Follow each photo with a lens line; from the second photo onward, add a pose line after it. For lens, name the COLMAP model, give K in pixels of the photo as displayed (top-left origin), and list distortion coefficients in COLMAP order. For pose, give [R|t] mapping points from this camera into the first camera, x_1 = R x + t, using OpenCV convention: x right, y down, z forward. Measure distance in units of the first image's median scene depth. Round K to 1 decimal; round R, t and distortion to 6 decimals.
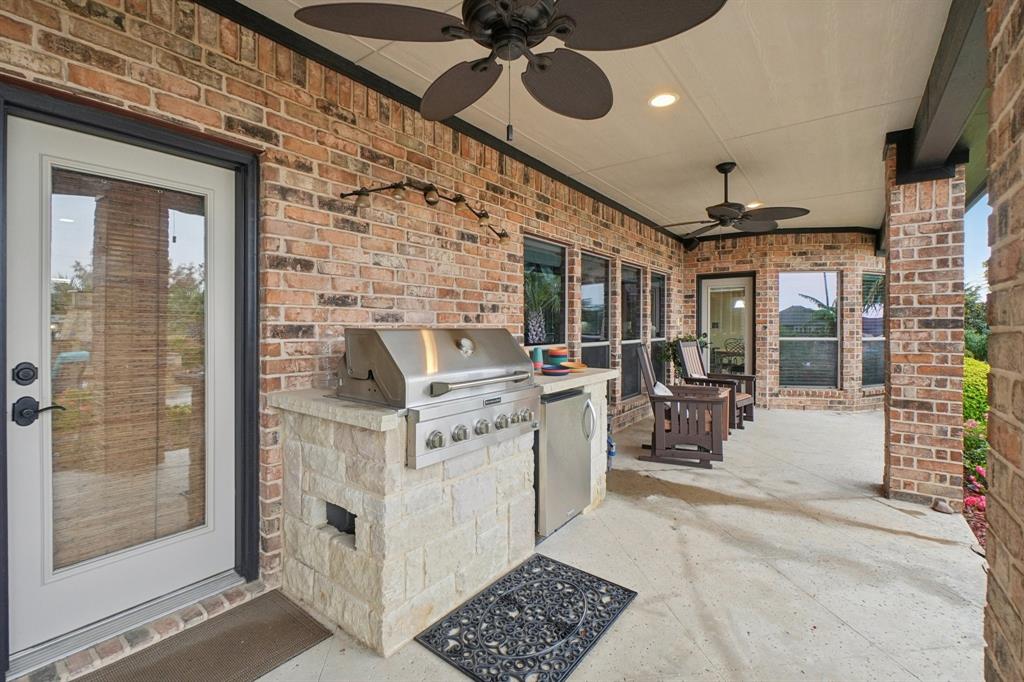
lens RADIAL K [[442.0, 0, 512.3], [0, 442.0, 322.7], [0, 0, 1]] dist [0.000530, 0.000212]
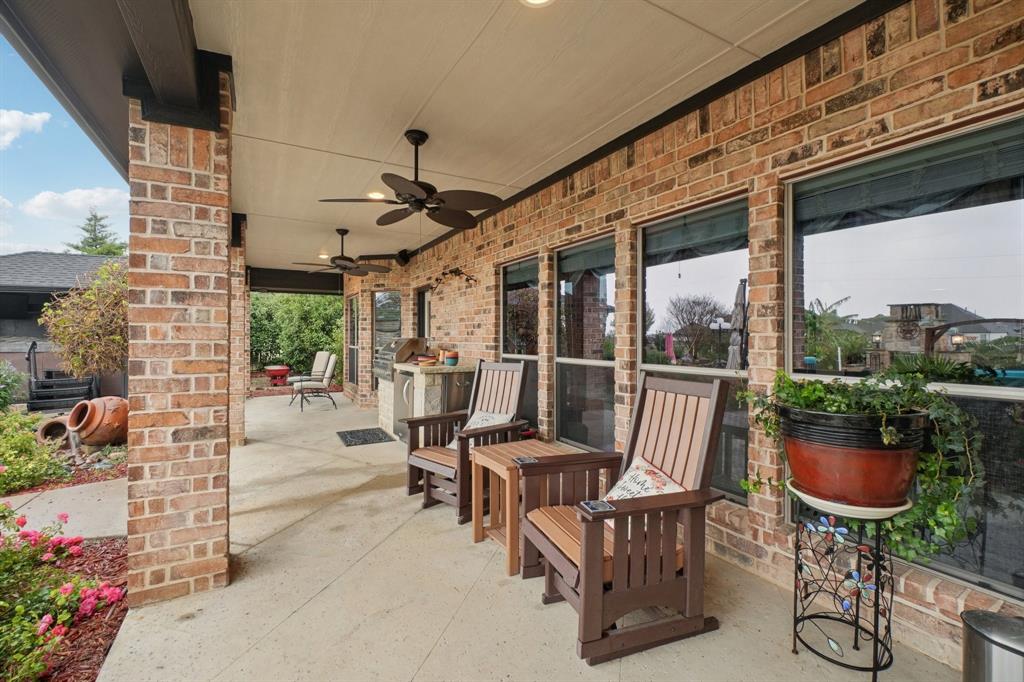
lens RADIAL K [[455.2, 0, 513.3], [0, 455.2, 333.6], [0, 0, 1]] dist [-0.001665, 0.000345]
pose [[-0.395775, -0.013829, -0.918244, 1.159735], [-0.000784, 0.999891, -0.014721, 0.014735], [0.918347, -0.005106, -0.395742, 1.479322]]
